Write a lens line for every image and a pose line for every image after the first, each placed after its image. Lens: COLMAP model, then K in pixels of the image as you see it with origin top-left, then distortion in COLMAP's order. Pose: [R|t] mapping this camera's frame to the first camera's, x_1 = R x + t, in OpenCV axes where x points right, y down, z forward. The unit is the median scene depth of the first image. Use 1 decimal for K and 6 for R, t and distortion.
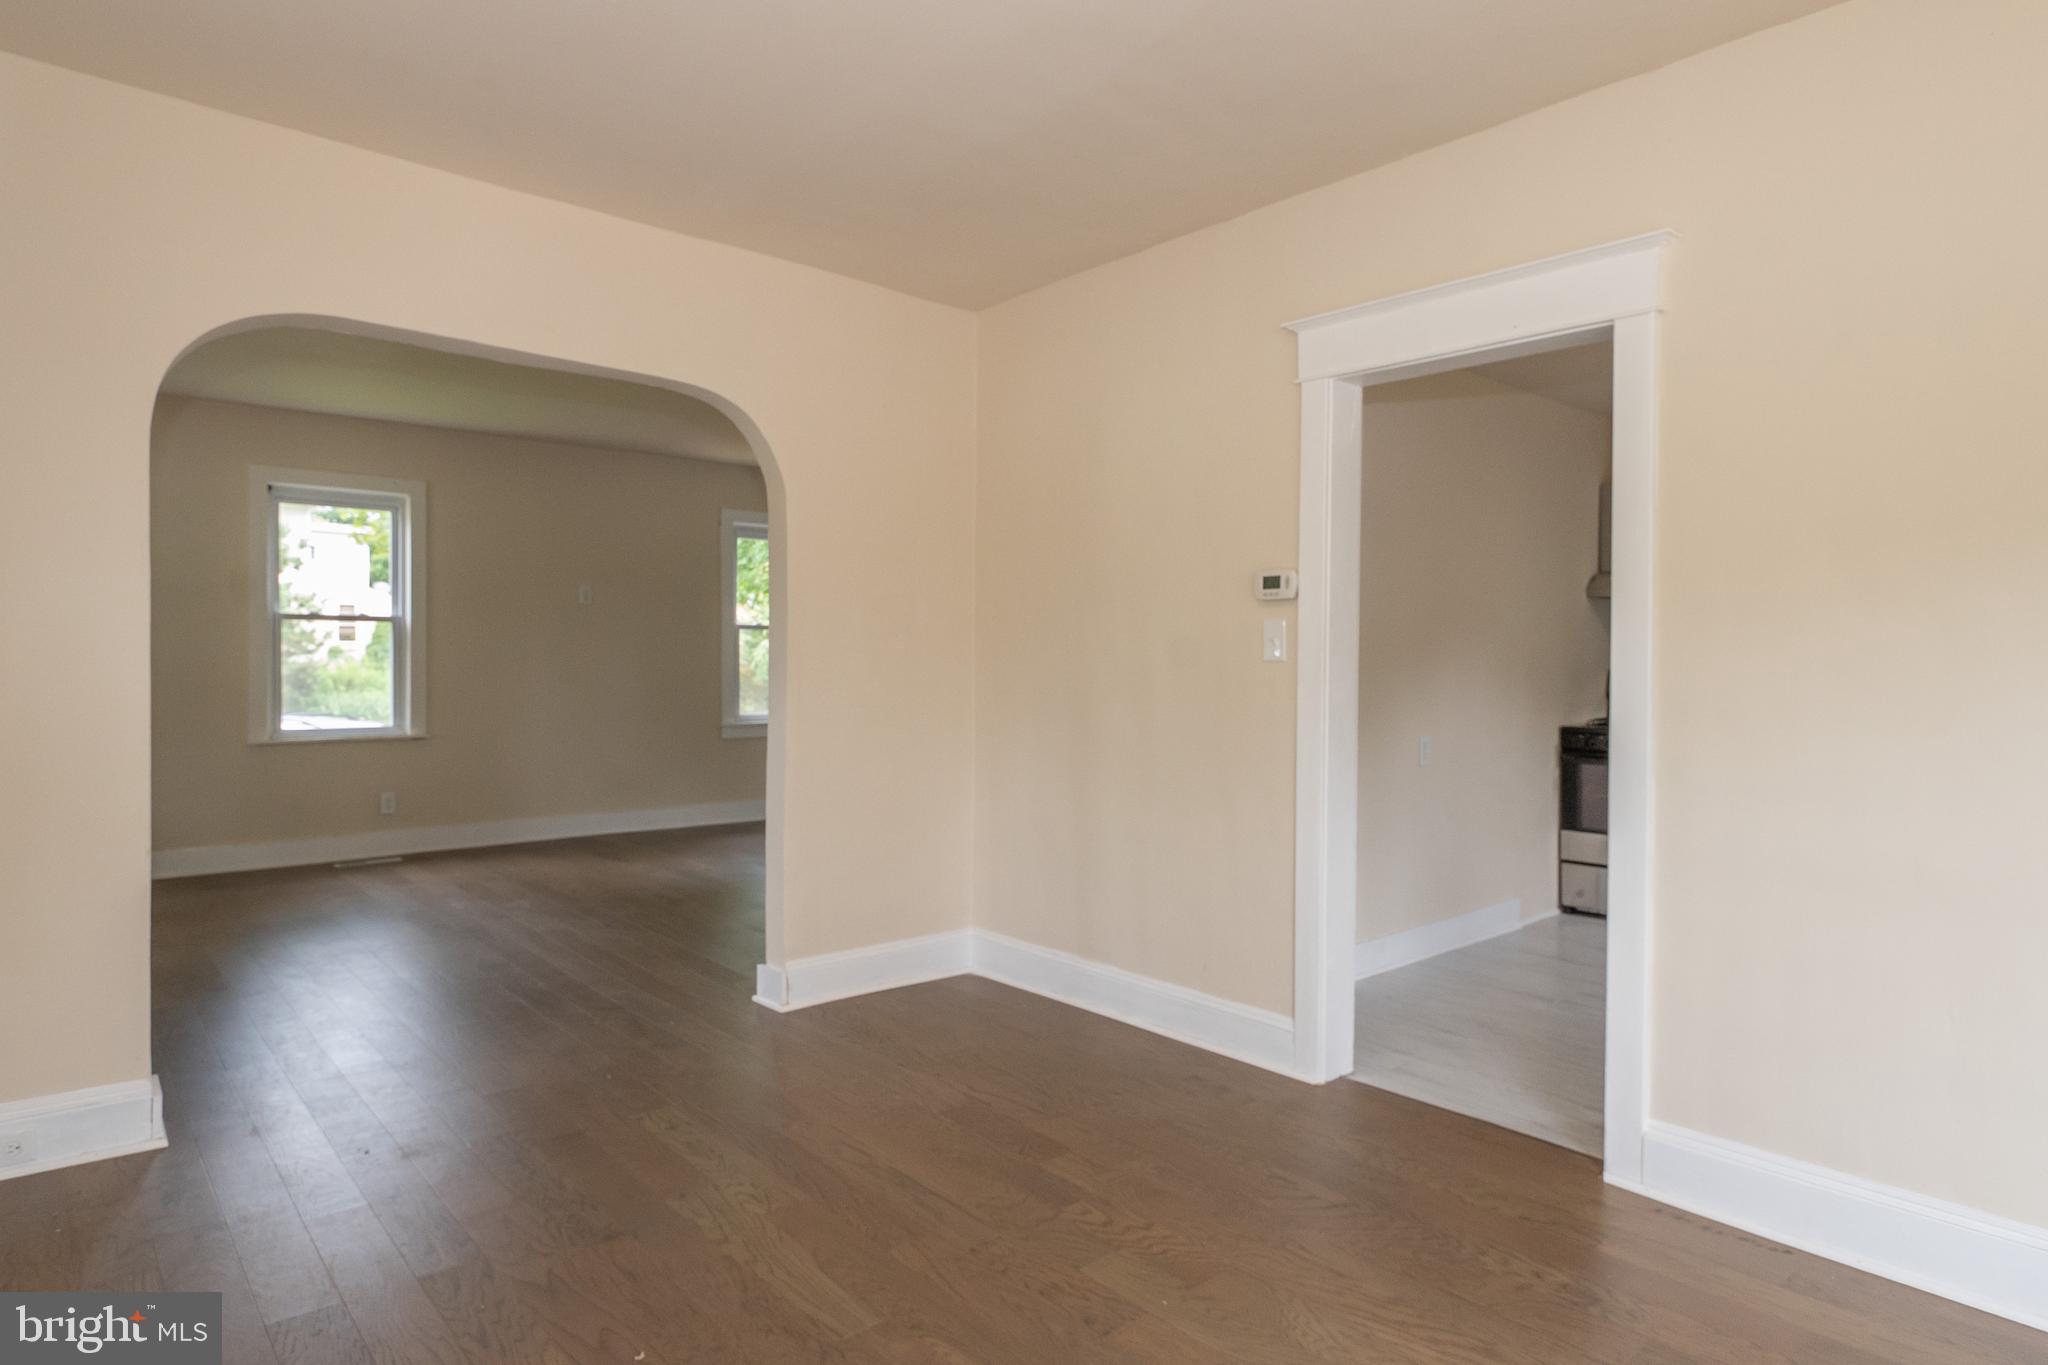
lens RADIAL K [[1153.7, 0, 1013.2], [0, 1153.7, 681.0], [0, 0, 1]] dist [0.006986, -0.000204]
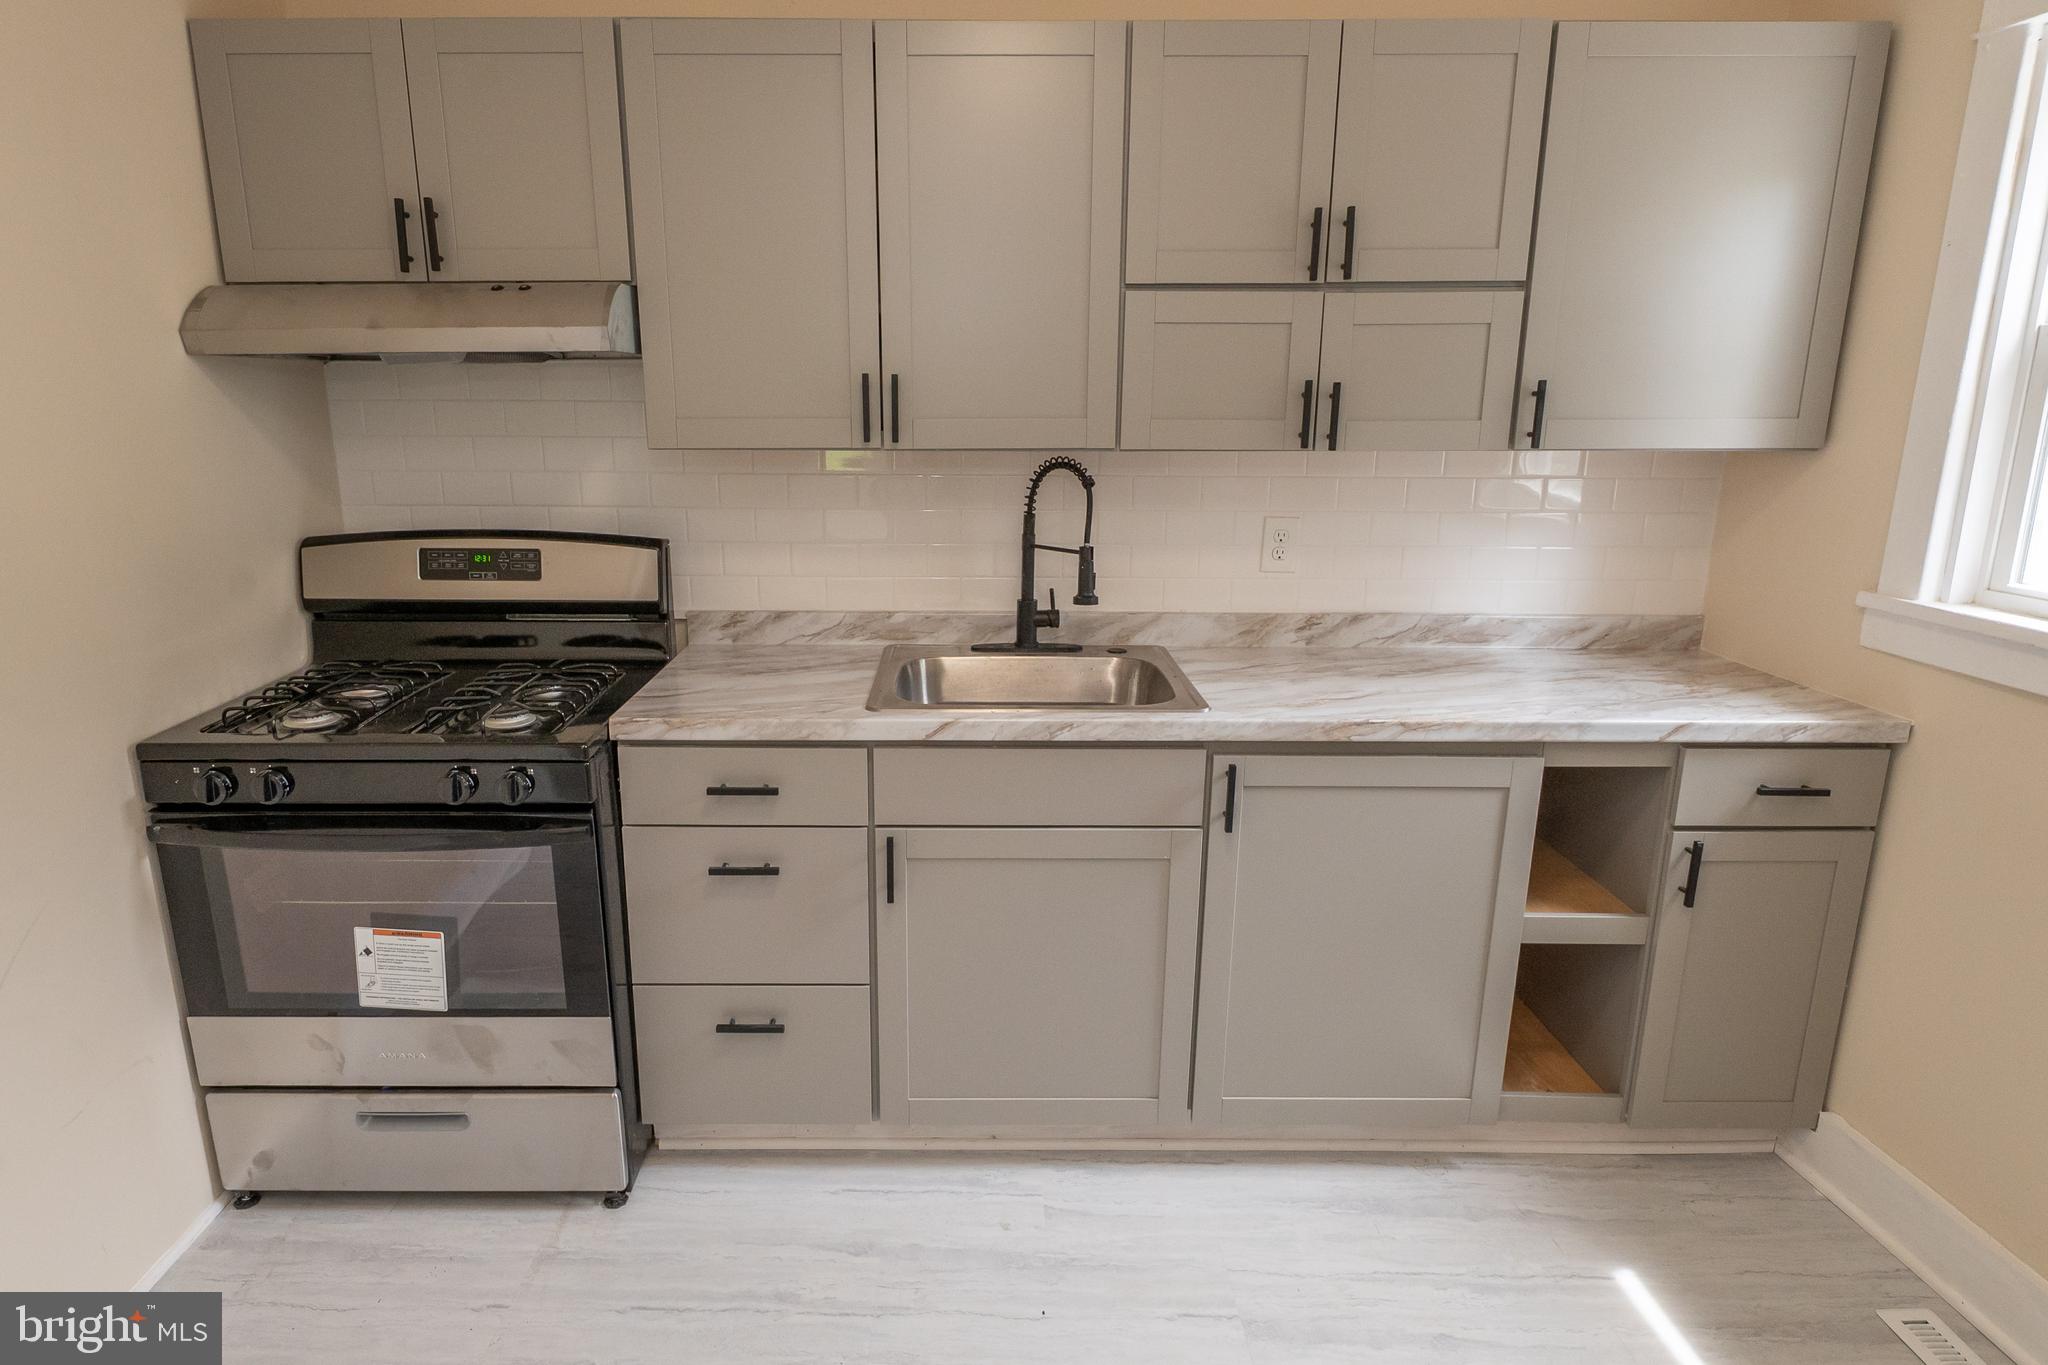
lens RADIAL K [[1161.0, 0, 968.3], [0, 1161.0, 681.0], [0, 0, 1]] dist [-0.003876, -0.003784]
pose [[0.665471, -0.179233, 0.724585, 0.525174], [0.014689, 0.973699, 0.227364, -0.071416], [-0.746279, -0.140661, 0.650601, 0.794957]]
